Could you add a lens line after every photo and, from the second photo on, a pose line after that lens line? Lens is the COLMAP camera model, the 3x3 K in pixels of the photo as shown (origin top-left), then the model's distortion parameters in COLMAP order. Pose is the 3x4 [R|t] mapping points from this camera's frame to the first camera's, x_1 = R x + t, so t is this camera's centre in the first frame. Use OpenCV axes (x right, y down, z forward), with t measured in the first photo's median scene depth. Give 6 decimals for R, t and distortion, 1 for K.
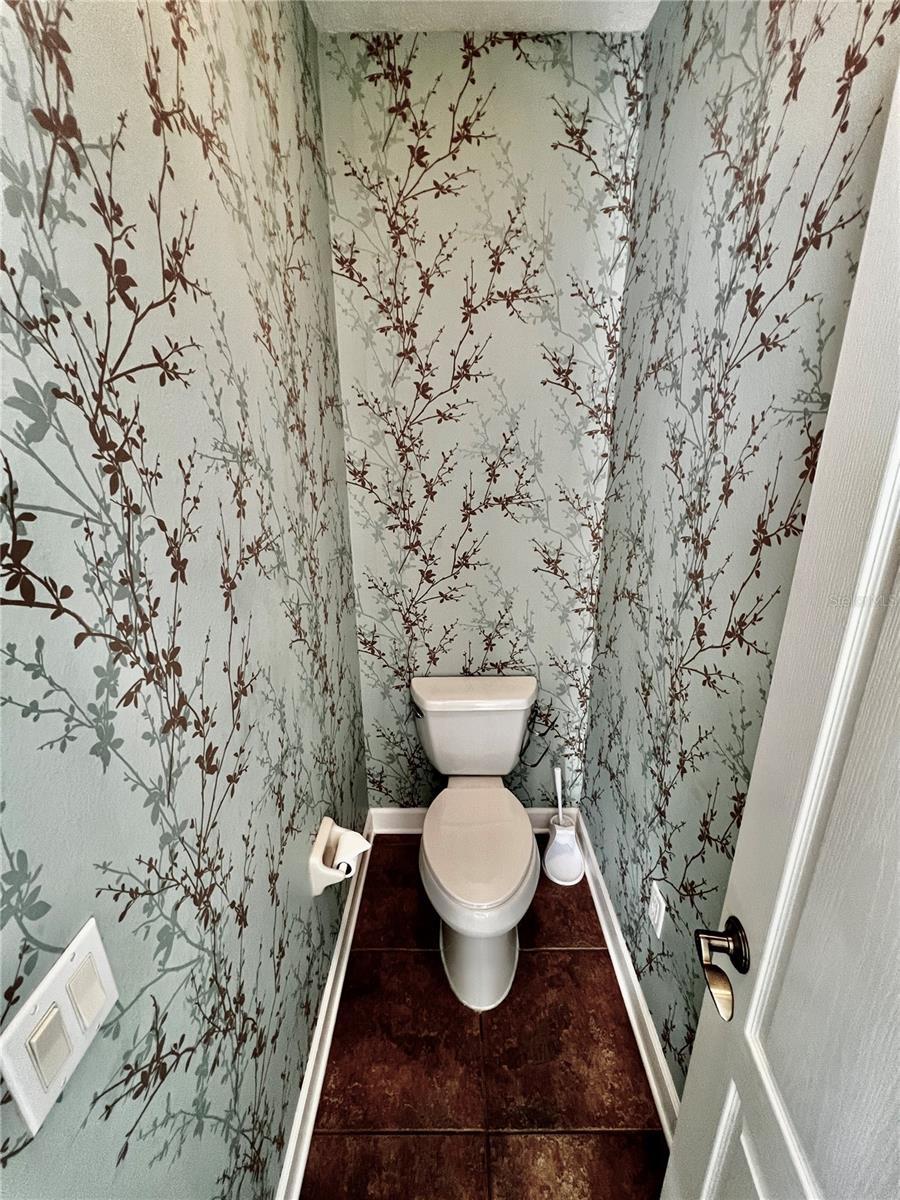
lens RADIAL K [[478.7, 0, 450.9], [0, 478.7, 596.6], [0, 0, 1]] dist [-0.004498, 0.001810]
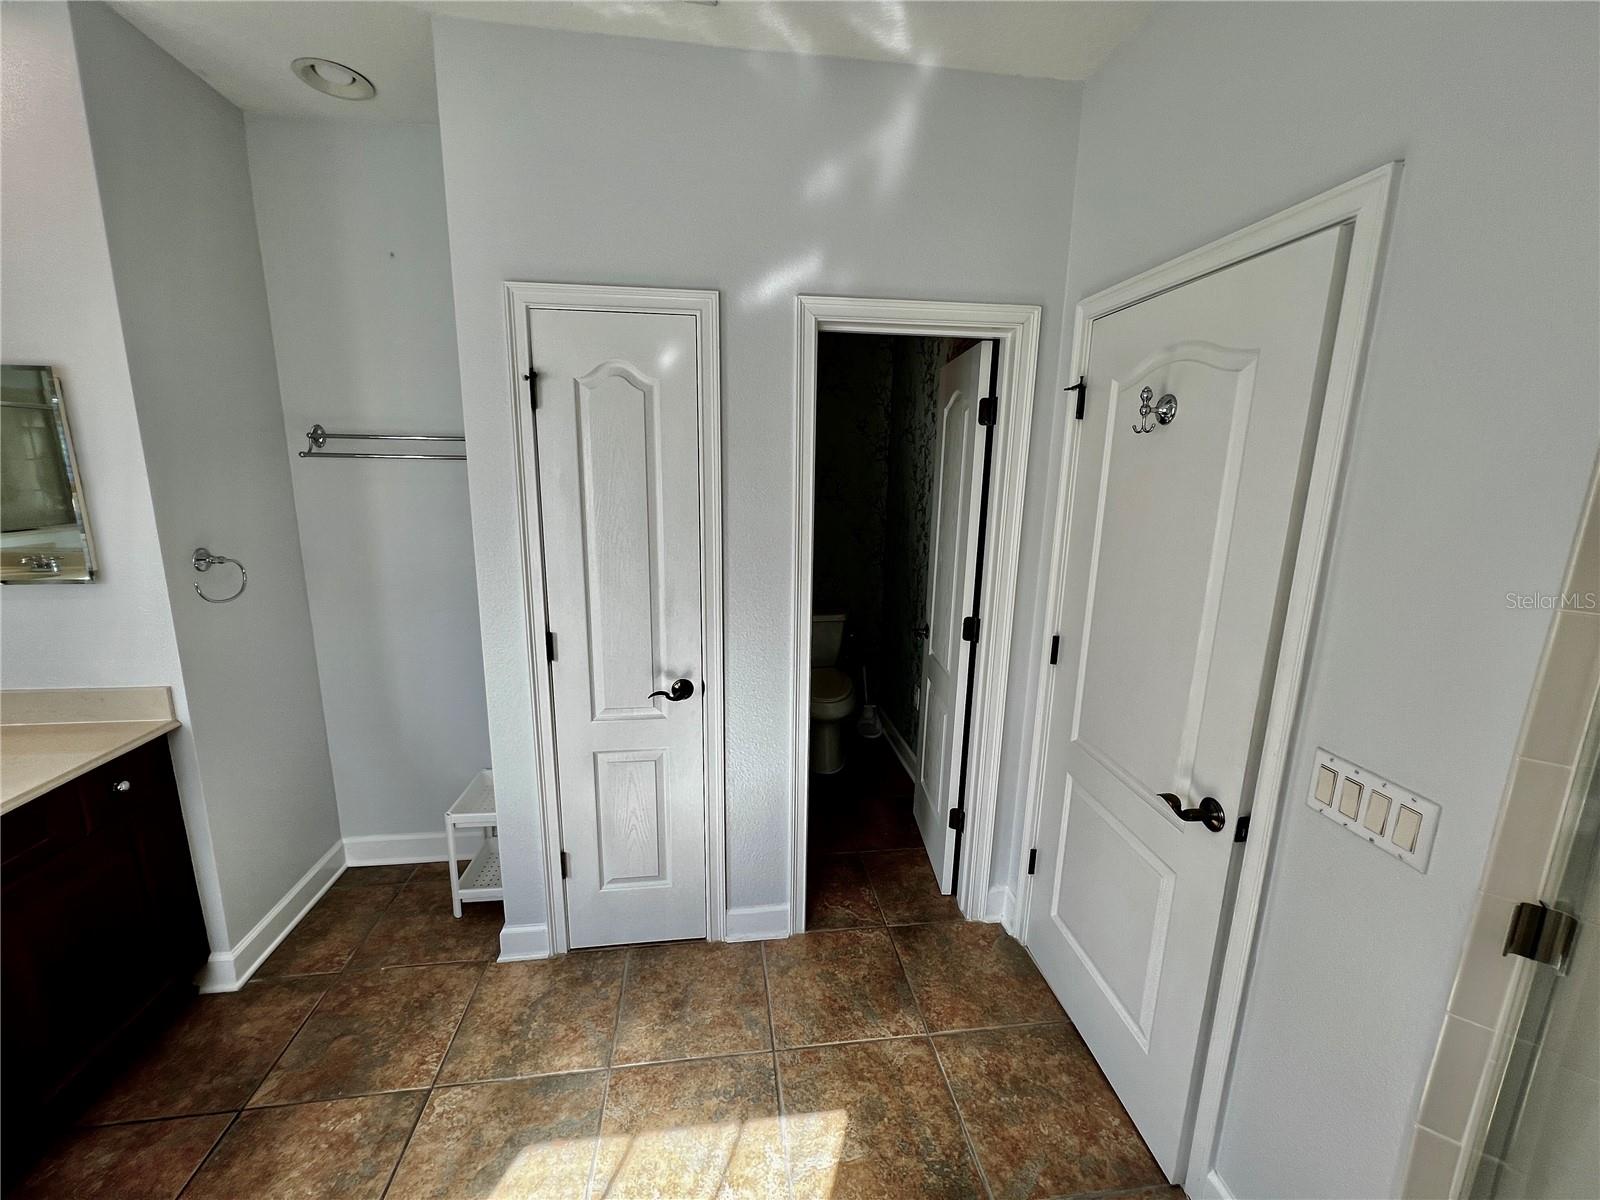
lens RADIAL K [[638.2, 0, 798.9], [0, 638.2, 598.9], [0, 0, 1]] dist [-0.004498, 0.001810]
pose [[0.990695, -0.010450, 0.135697, -0.338208], [0.023596, 0.995137, -0.095629, 0.405562], [-0.134038, 0.097941, 0.986124, -1.302210]]
